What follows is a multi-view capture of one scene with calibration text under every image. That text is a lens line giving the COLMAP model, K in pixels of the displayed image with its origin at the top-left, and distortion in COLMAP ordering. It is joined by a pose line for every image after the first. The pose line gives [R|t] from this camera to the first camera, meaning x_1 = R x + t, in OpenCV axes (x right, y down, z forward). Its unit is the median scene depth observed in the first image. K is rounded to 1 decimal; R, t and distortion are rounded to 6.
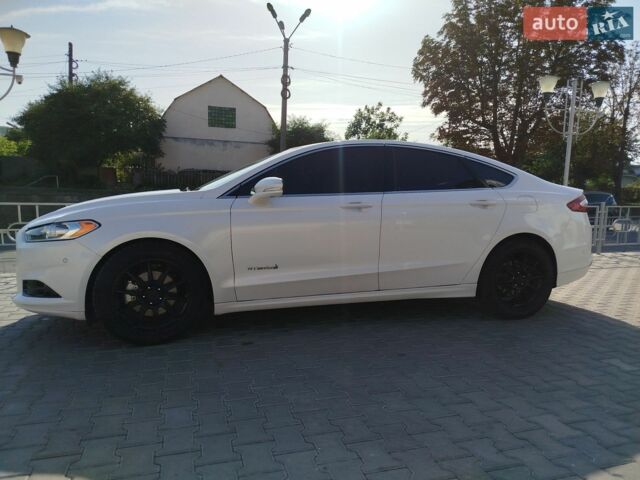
lens RADIAL K [[446.4, 0, 319.5], [0, 446.4, 245.2], [0, 0, 1]] dist [0.041189, -0.045237]
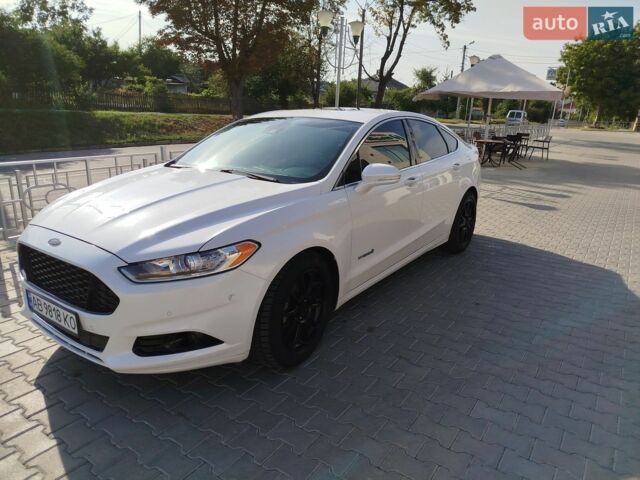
lens RADIAL K [[446.4, 0, 319.5], [0, 446.4, 245.2], [0, 0, 1]] dist [0.041189, -0.045237]
pose [[0.779223, -0.171582, 0.602803, -0.107825], [0.045258, 0.974690, 0.218933, -0.025893], [-0.625111, -0.143316, 0.767266, 0.039214]]
